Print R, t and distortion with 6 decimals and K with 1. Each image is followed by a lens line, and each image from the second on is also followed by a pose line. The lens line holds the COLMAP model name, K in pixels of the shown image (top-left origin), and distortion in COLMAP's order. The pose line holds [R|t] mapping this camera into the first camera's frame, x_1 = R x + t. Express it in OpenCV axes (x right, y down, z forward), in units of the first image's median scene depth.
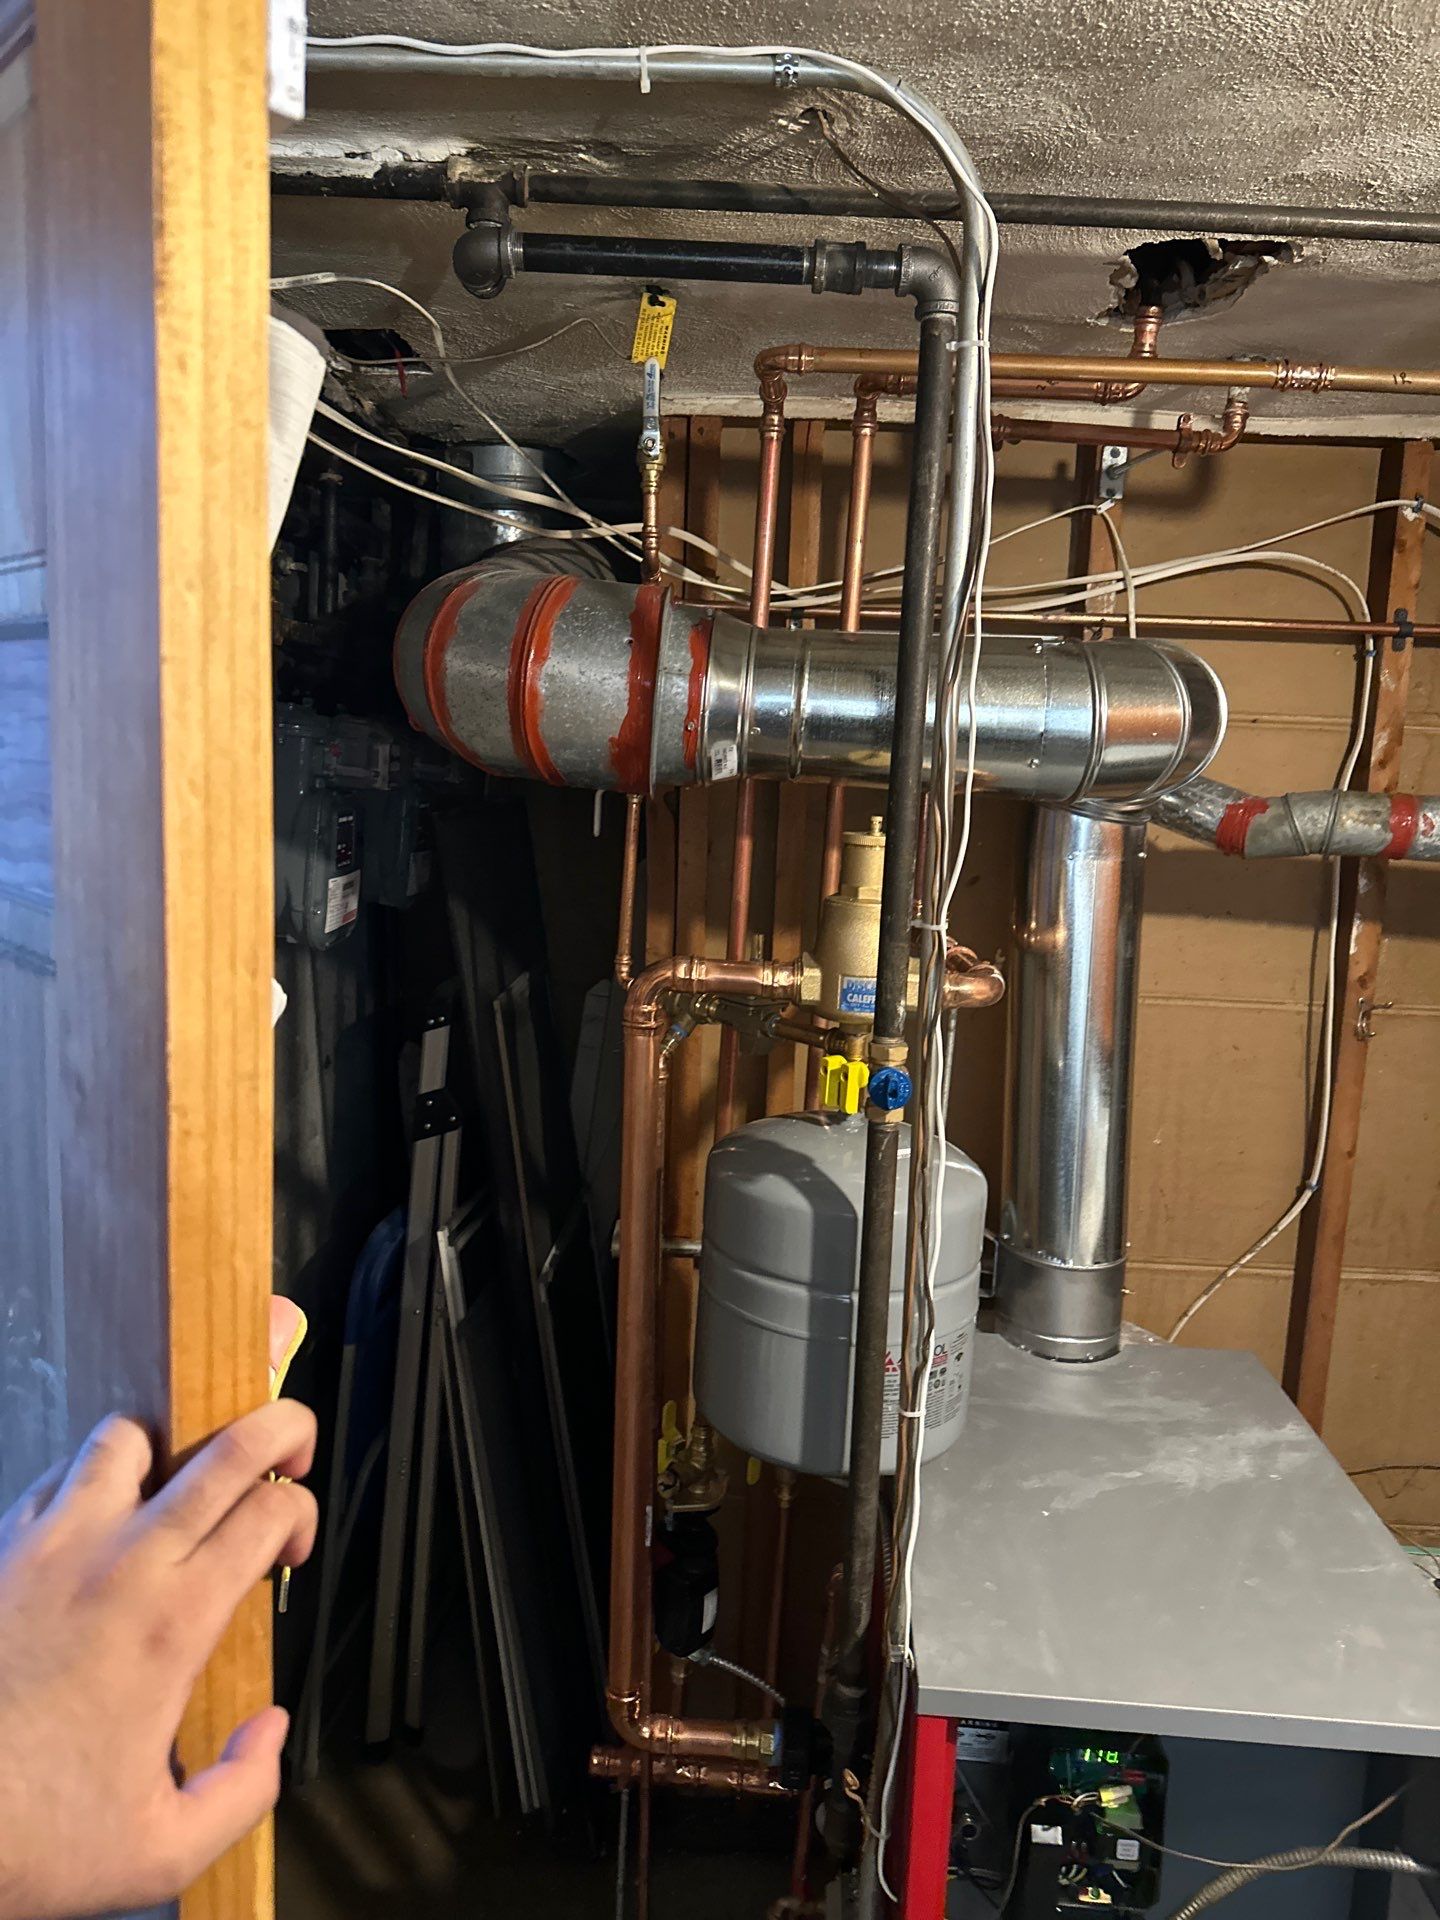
lens RADIAL K [[1308.8, 0, 711.4], [0, 1308.8, 969.5], [0, 0, 1]] dist [0.105614, -0.127971]
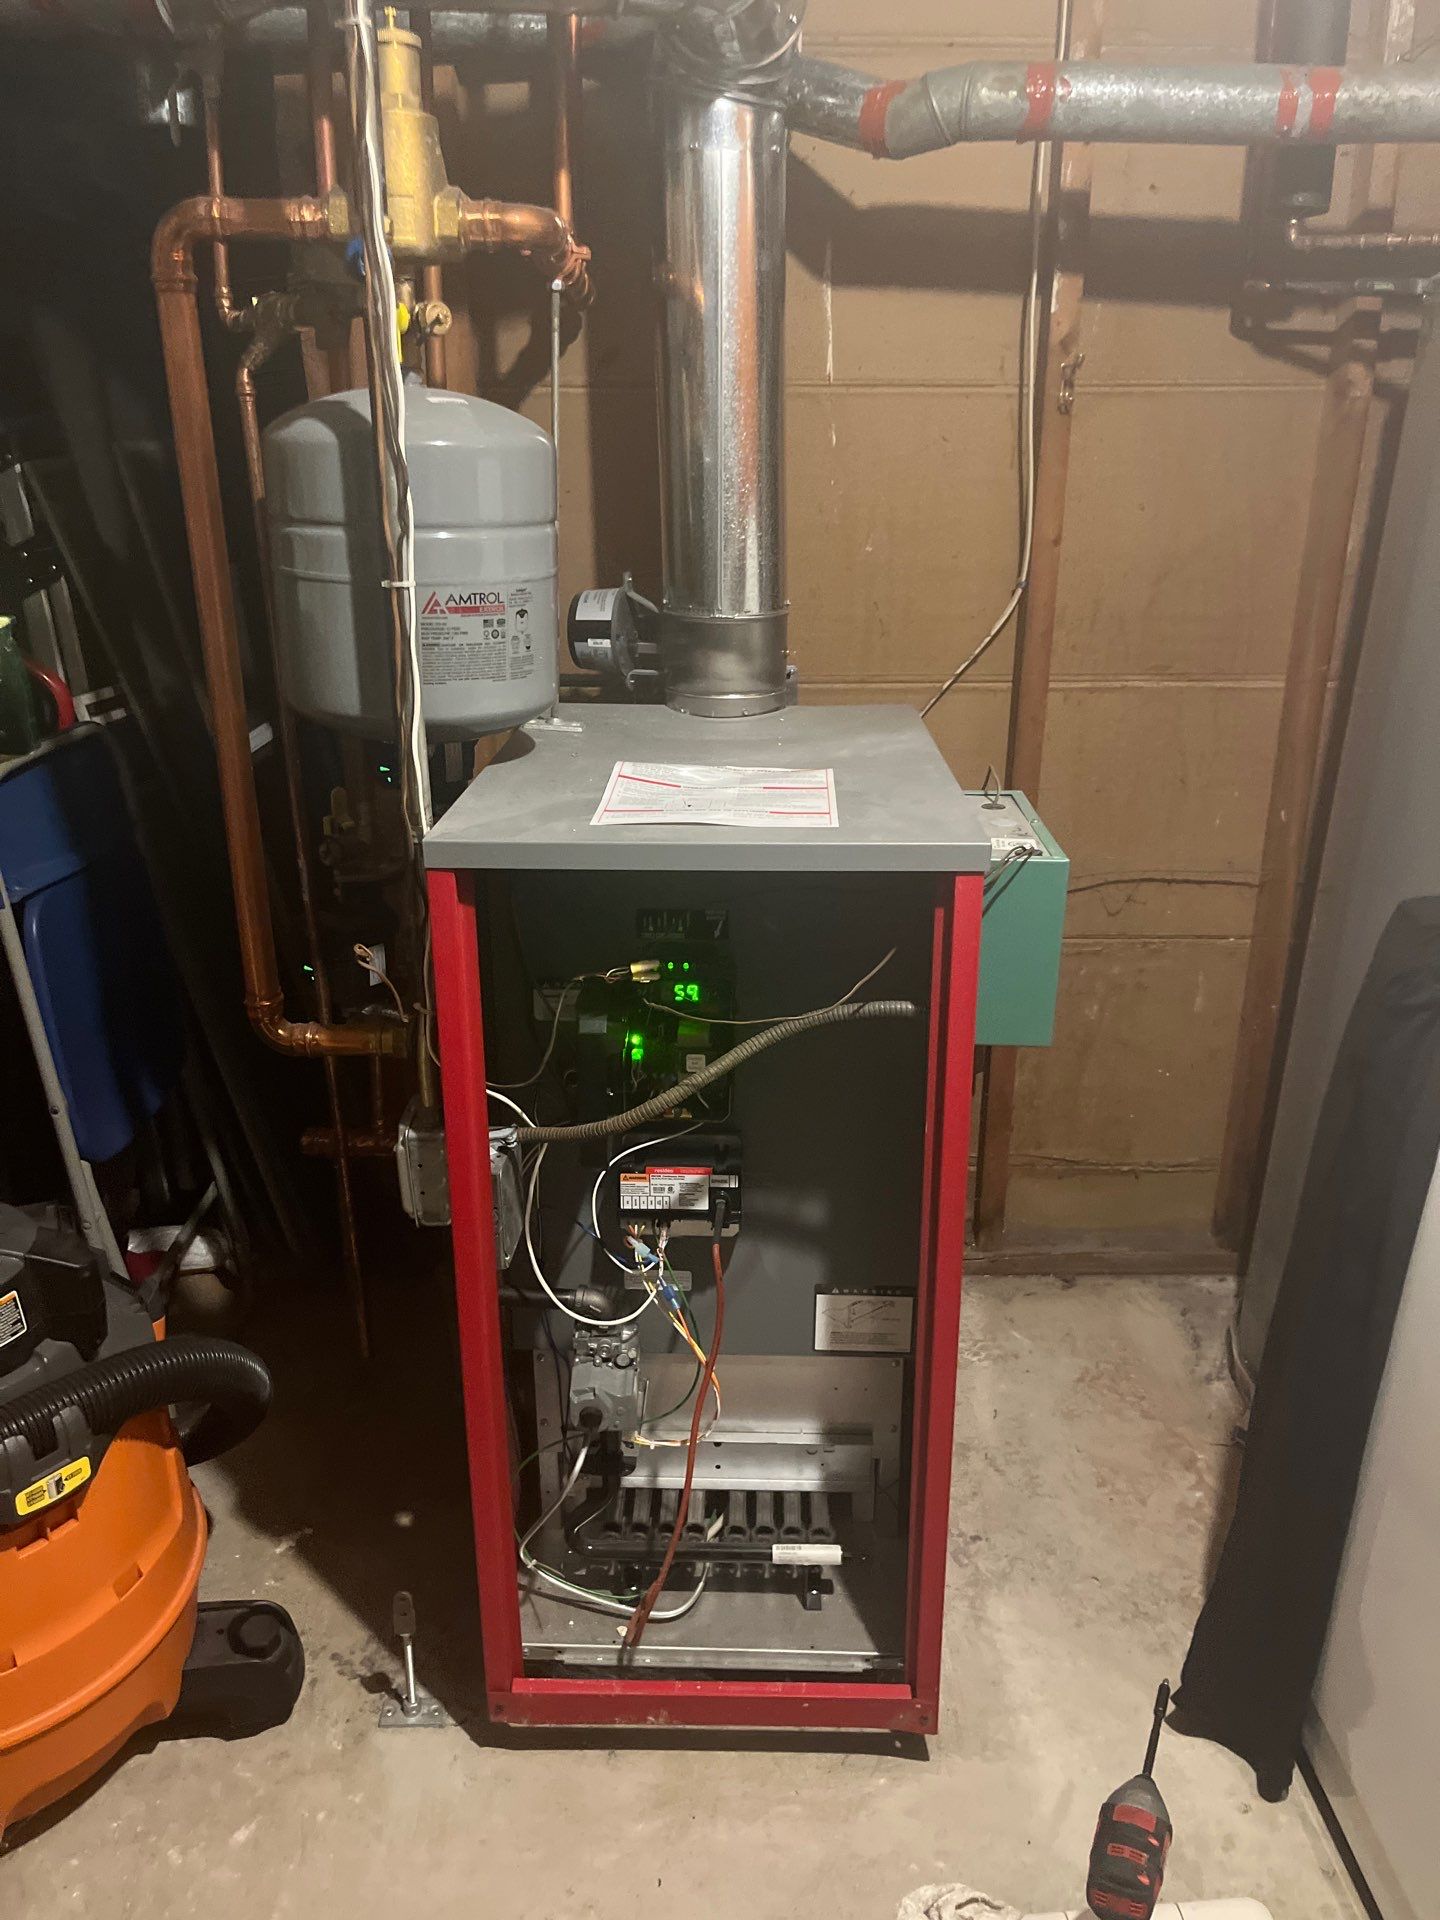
lens RADIAL K [[1433.1, 0, 714.3], [0, 1433.1, 966.3], [0, 0, 1]] dist [0.060974, -0.081744]
pose [[0.998541, -0.049890, 0.020661, 0.263500], [0.045149, 0.981251, 0.187373, 0.316765], [-0.029622, -0.186167, 0.982072, -0.110461]]
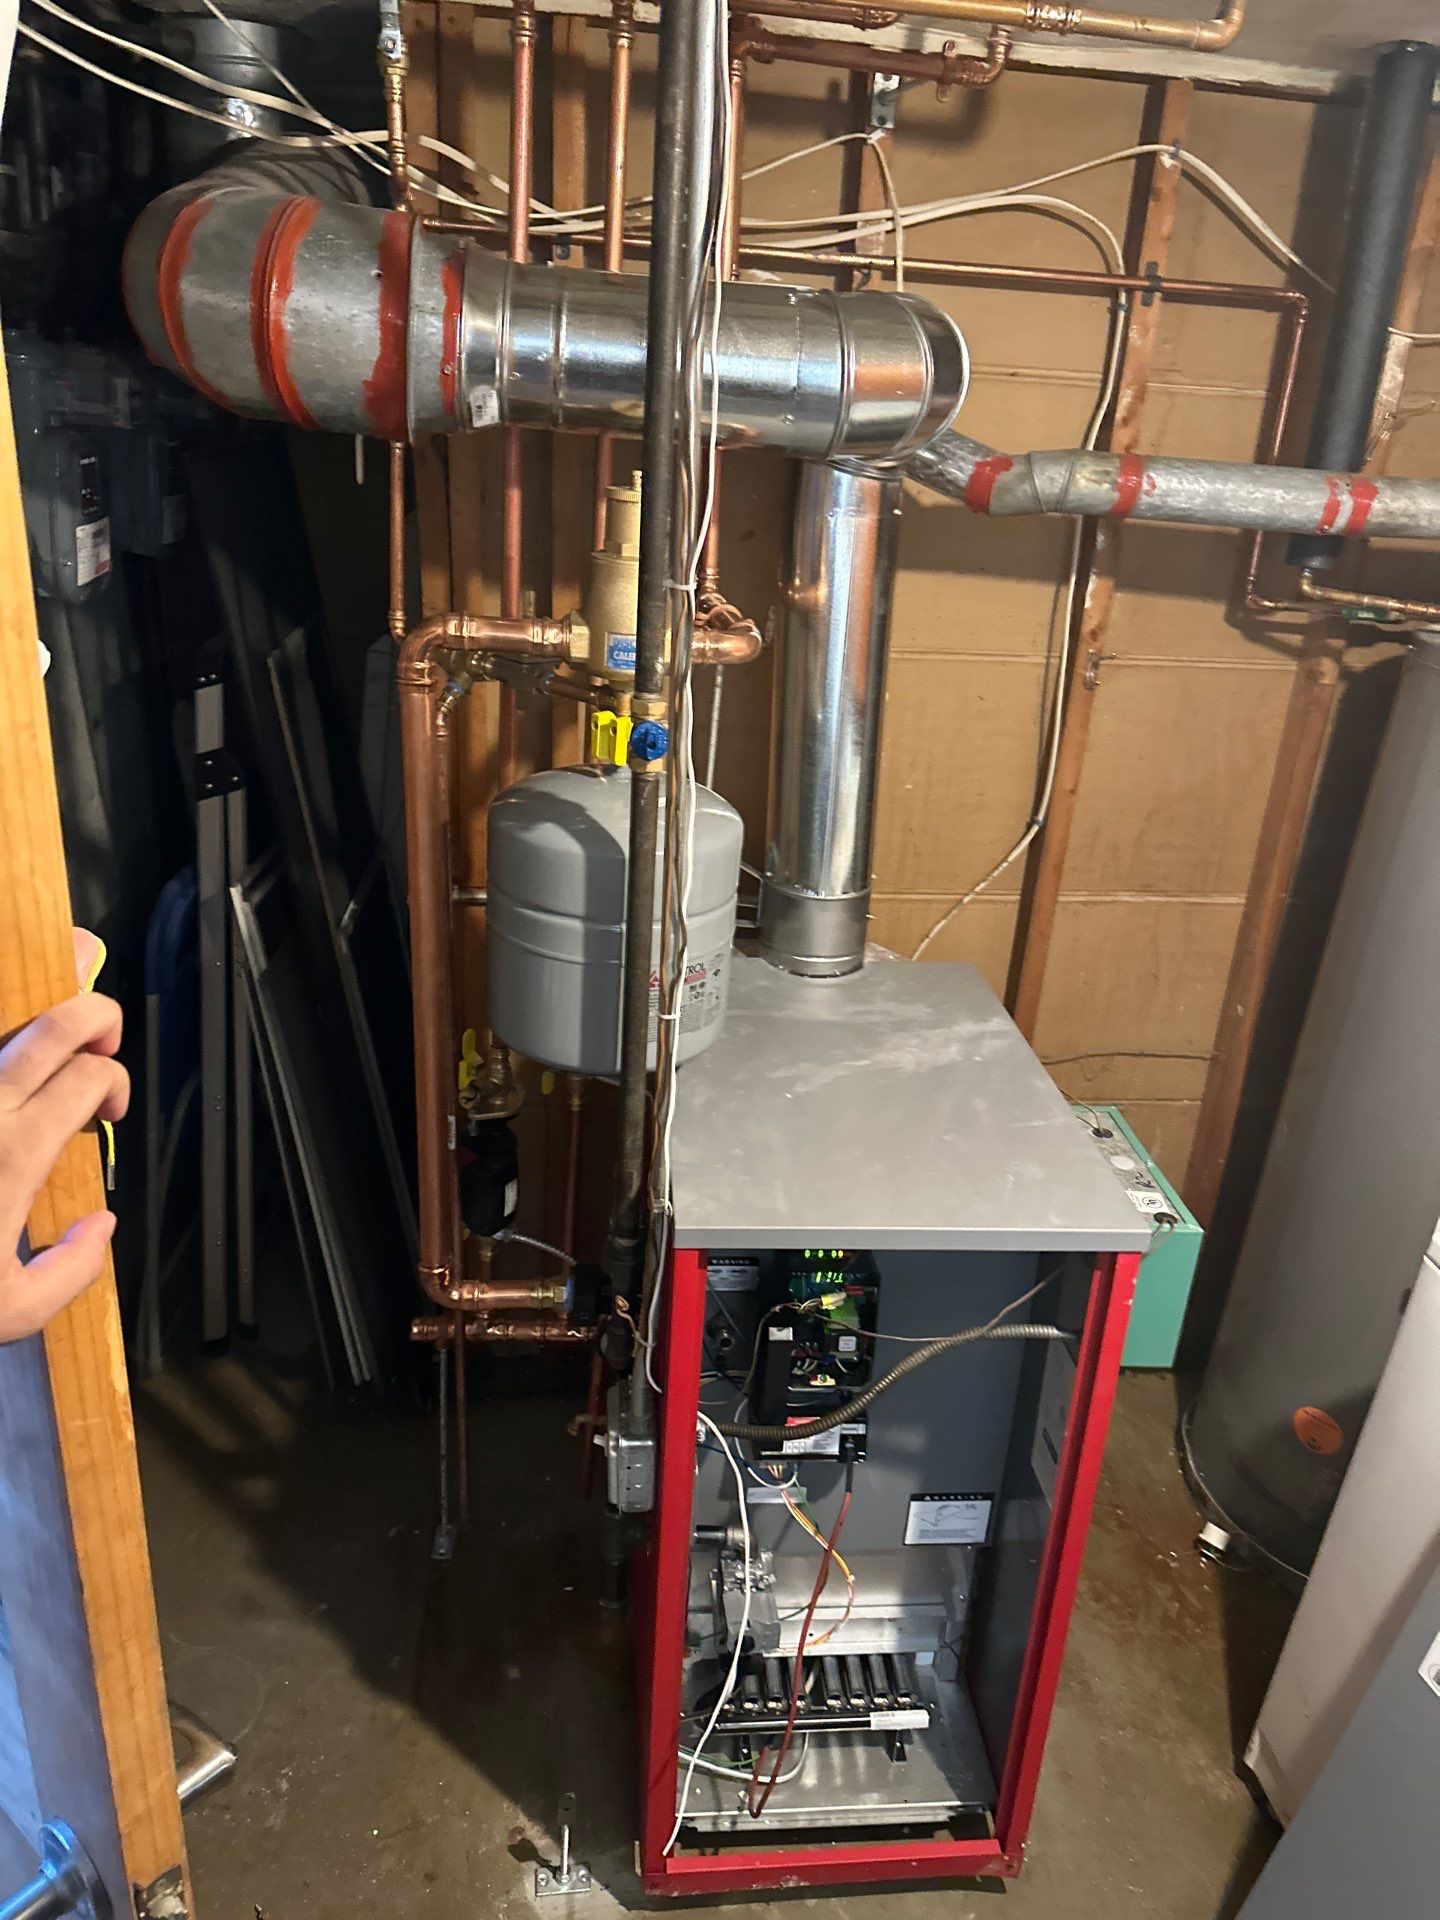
lens RADIAL K [[1316.6, 0, 723.1], [0, 1316.6, 940.6], [0, 0, 1]] dist [0.072668, -0.088676]
pose [[0.988200, -0.038247, 0.148319, 0.021478], [0.002828, 0.972714, 0.231991, -0.000392], [-0.153145, -0.228834, 0.961344, -0.081867]]
